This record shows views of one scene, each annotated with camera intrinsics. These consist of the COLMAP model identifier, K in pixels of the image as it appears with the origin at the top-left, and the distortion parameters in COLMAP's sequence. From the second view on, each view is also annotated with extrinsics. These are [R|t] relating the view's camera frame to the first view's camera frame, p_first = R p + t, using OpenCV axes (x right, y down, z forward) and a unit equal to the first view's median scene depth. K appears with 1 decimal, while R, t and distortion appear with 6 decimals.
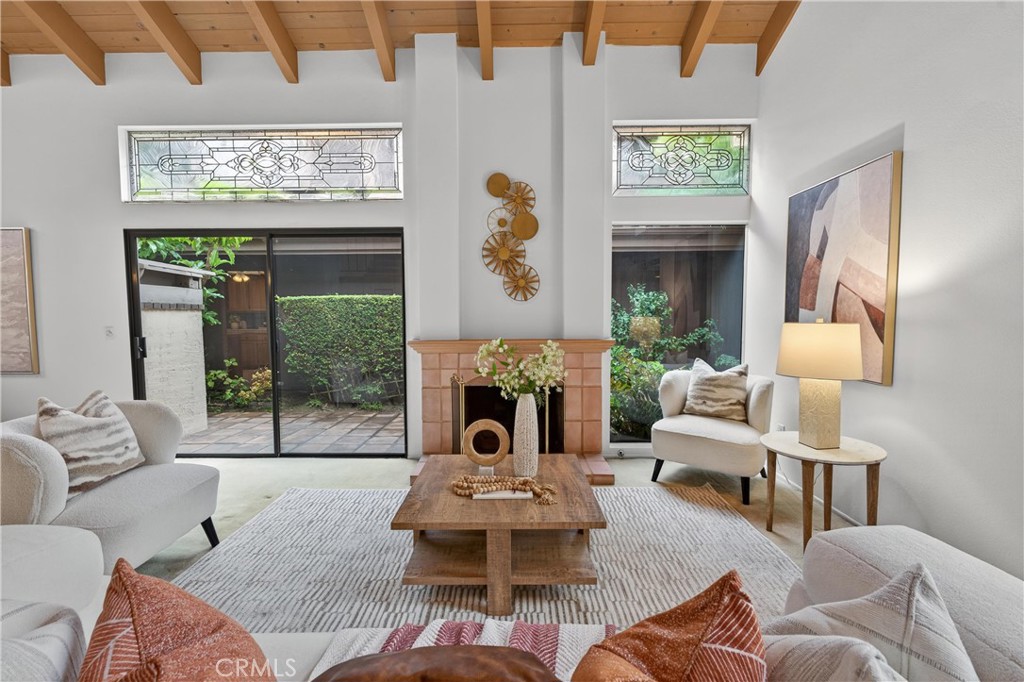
lens RADIAL K [[454.3, 0, 507.9], [0, 454.3, 343.6], [0, 0, 1]] dist [-0.003293, -0.000096]
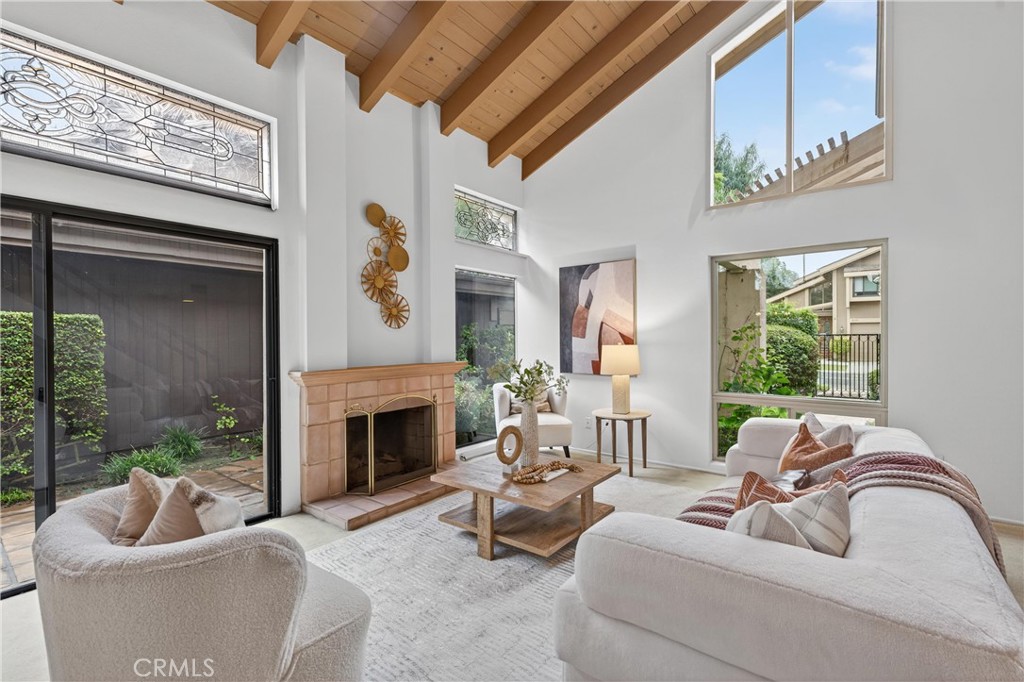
lens RADIAL K [[454.3, 0, 526.6], [0, 454.3, 341.7], [0, 0, 1]] dist [-0.003293, -0.000096]
pose [[0.597558, -0.003015, 0.801820, -0.640276], [0.055947, 0.997712, -0.037943, -0.006645], [-0.799871, 0.067533, 0.596360, 0.136371]]
